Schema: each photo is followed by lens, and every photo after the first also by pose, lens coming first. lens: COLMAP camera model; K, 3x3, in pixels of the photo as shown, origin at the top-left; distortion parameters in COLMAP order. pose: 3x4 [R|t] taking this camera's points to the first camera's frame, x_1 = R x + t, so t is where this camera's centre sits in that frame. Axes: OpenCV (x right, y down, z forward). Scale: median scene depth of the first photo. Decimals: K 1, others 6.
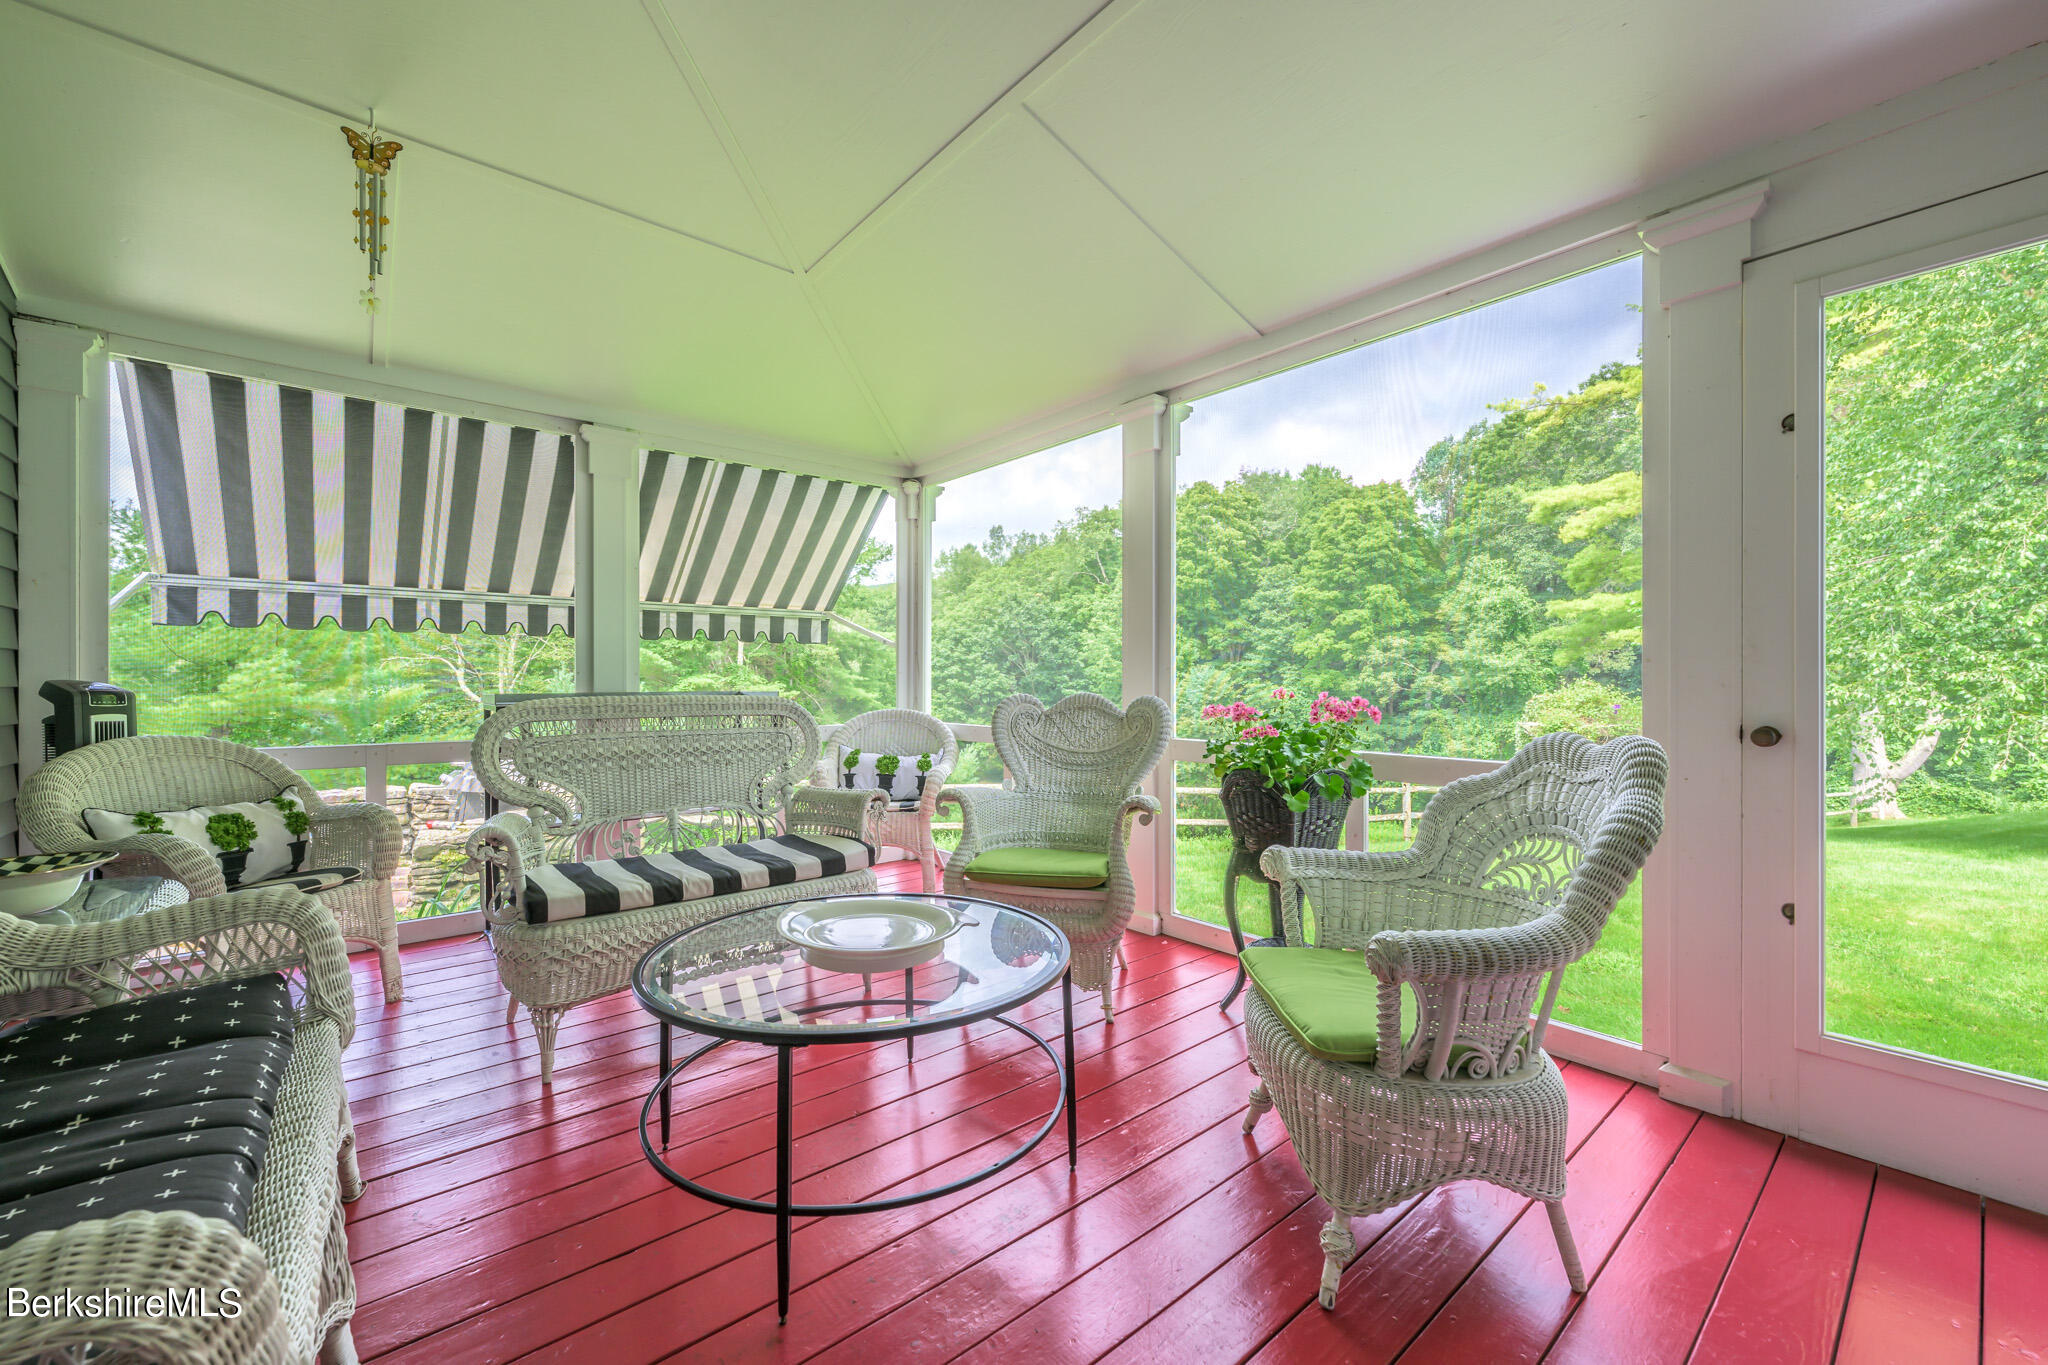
lens RADIAL K [[831.7, 0, 1024.0], [0, 831.7, 682.5], [0, 0, 1]] dist [0.000644, 0.000221]
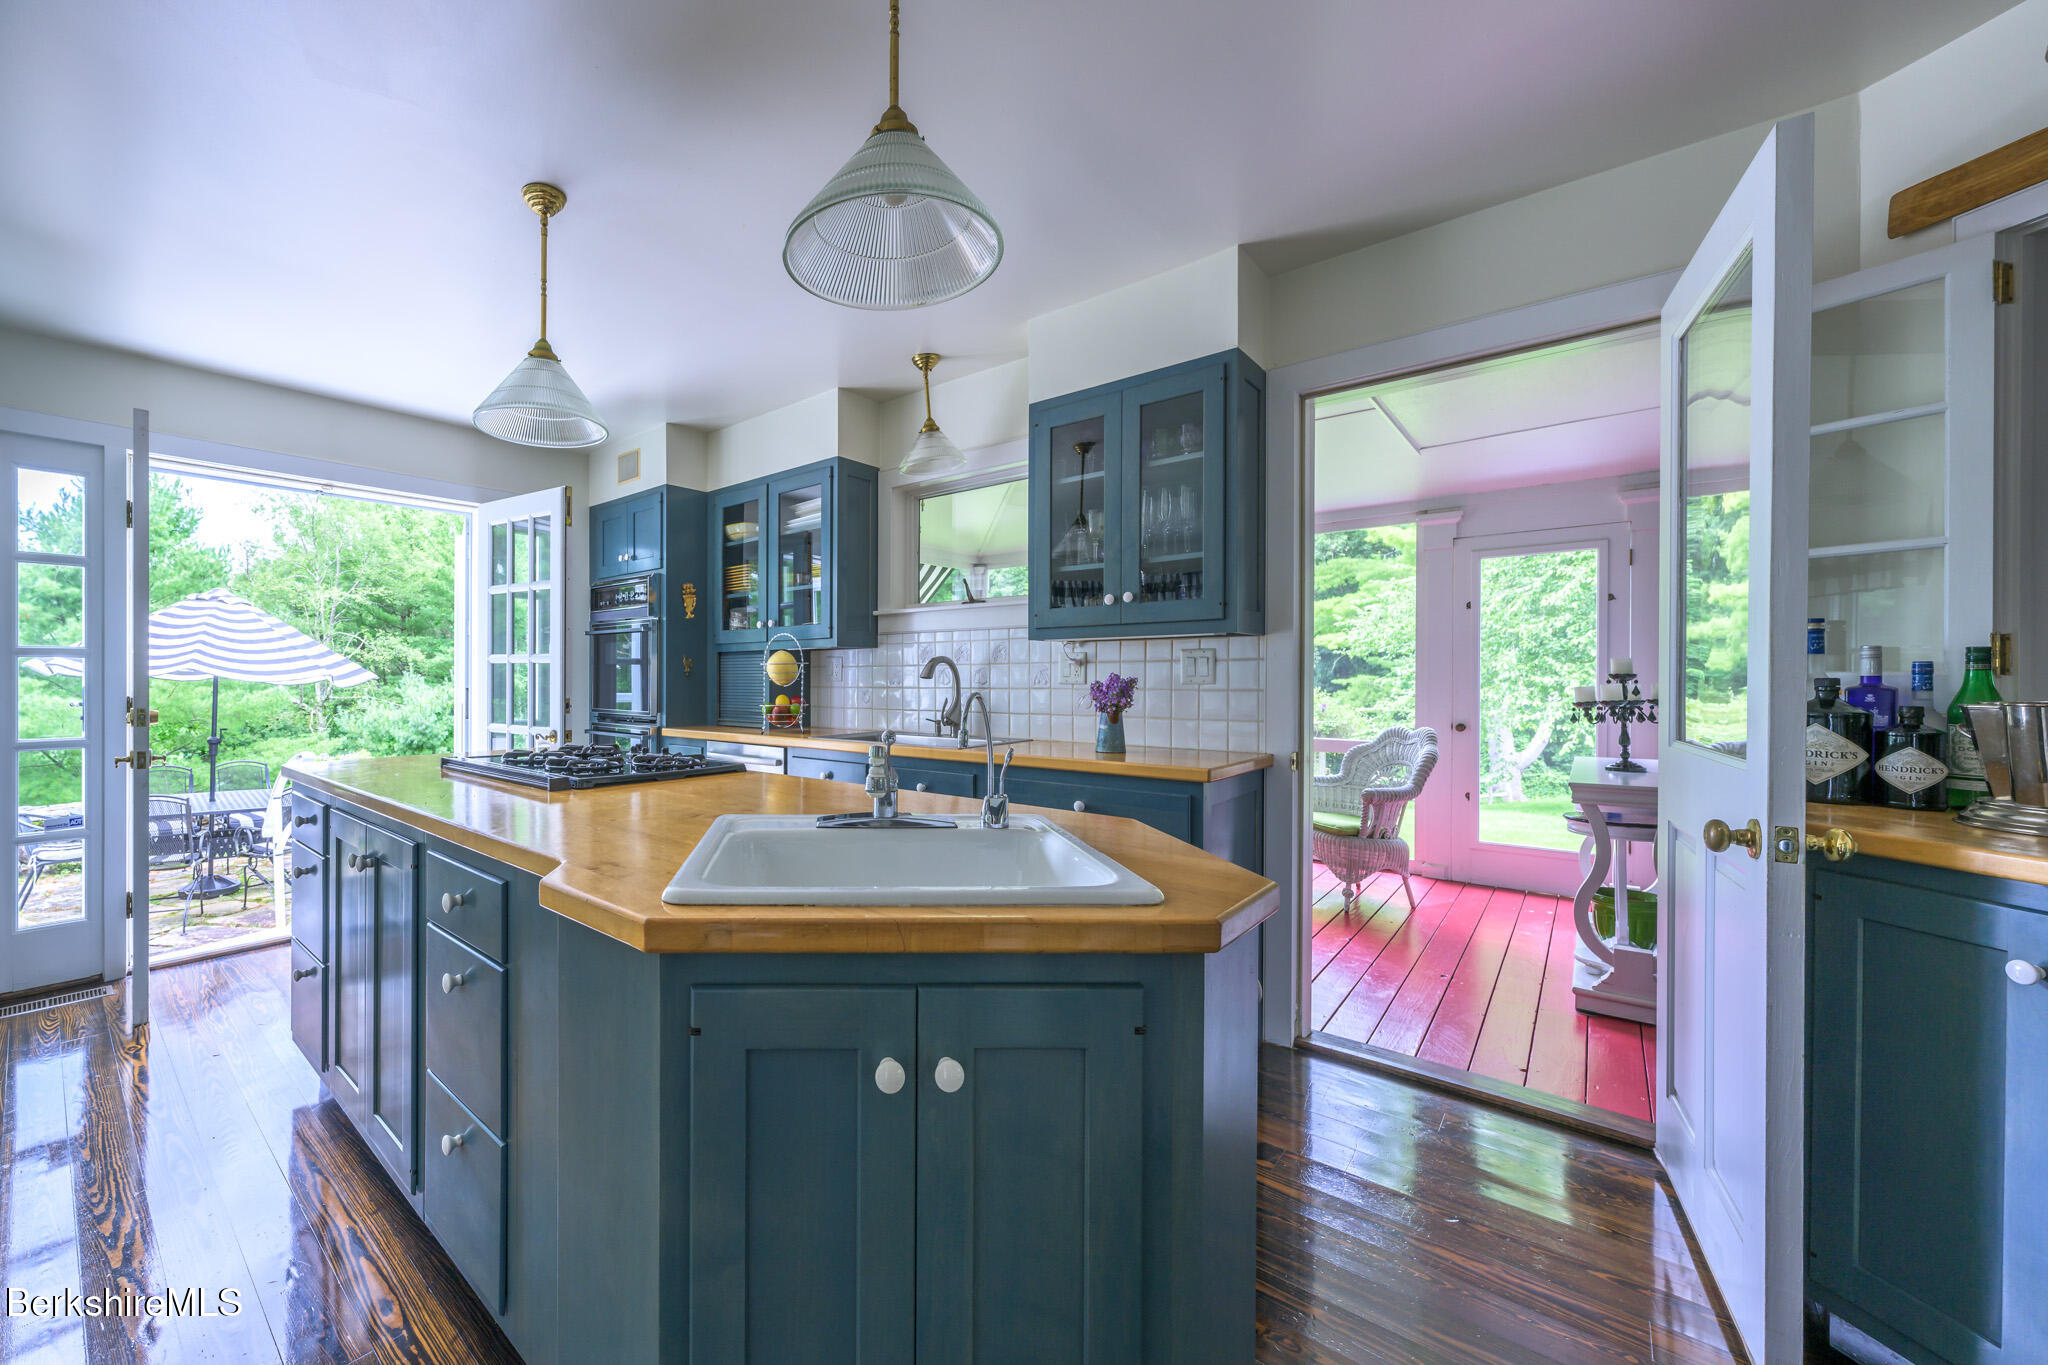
lens RADIAL K [[751.1, 0, 1024.0], [0, 751.1, 682.5], [0, 0, 1]] dist [-0.000051, 0.000000]
pose [[0.974196, 0.007092, 0.225592, -0.977064], [-0.006185, 0.999970, -0.004727, -0.055959], [-0.225619, 0.003210, 0.974210, -0.984889]]
